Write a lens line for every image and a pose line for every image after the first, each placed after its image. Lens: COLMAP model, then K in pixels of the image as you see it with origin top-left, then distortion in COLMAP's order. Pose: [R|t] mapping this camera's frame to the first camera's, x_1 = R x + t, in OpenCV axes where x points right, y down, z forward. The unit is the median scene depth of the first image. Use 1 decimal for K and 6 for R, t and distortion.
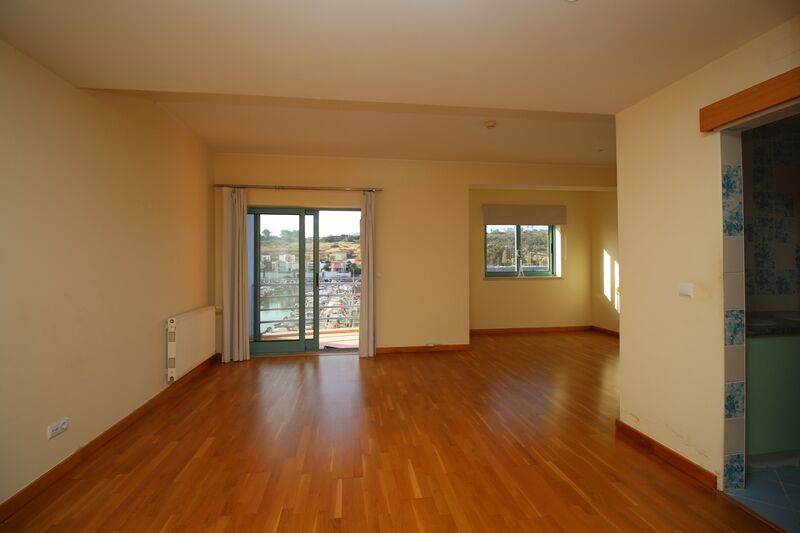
lens RADIAL K [[372.5, 0, 400.2], [0, 372.5, 261.2], [0, 0, 1]] dist [-0.007888, -0.008343]
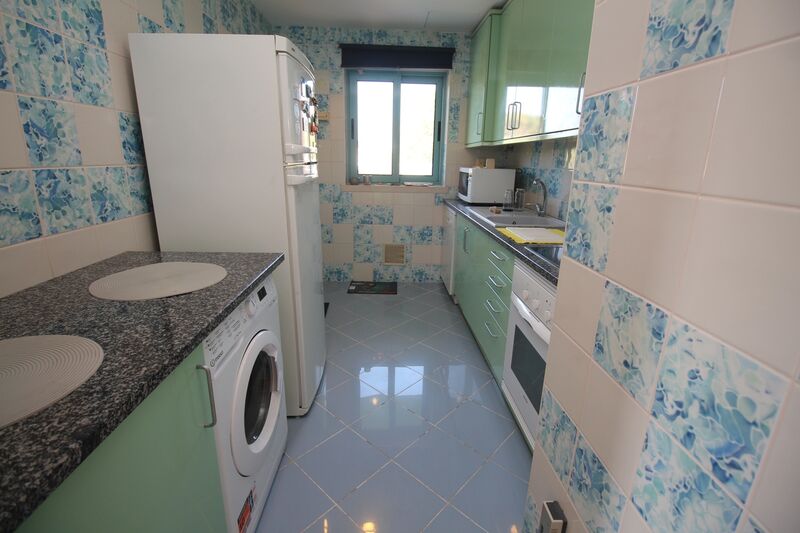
lens RADIAL K [[372.5, 0, 399.2], [0, 372.5, 258.8], [0, 0, 1]] dist [-0.007888, -0.008343]
pose [[0.116616, -0.249291, 0.961382, 0.264904], [-0.037095, 0.966217, 0.255045, 0.000894], [-0.992484, -0.065405, 0.103428, 0.246213]]
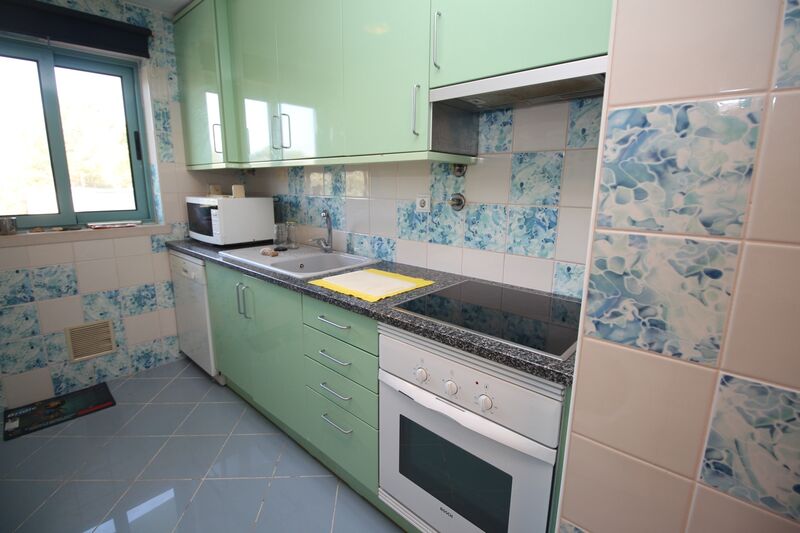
lens RADIAL K [[372.5, 0, 402.9], [0, 372.5, 259.0], [0, 0, 1]] dist [-0.007888, -0.008343]
pose [[-0.636514, -0.151087, 0.756322, 0.376880], [-0.018014, 0.983270, 0.181264, -0.003284], [-0.771055, 0.101753, -0.628586, 0.296966]]
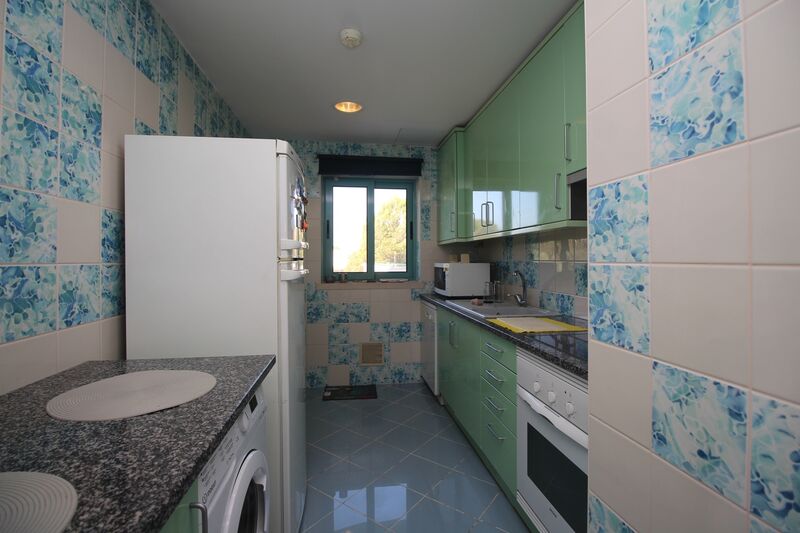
lens RADIAL K [[372.5, 0, 400.2], [0, 372.5, 257.2], [0, 0, 1]] dist [-0.007888, -0.008343]
pose [[0.006111, 0.013996, 0.999883, 0.271379], [-0.012867, 0.999820, -0.013916, 0.006344], [-0.999899, -0.012781, 0.006290, 0.270196]]
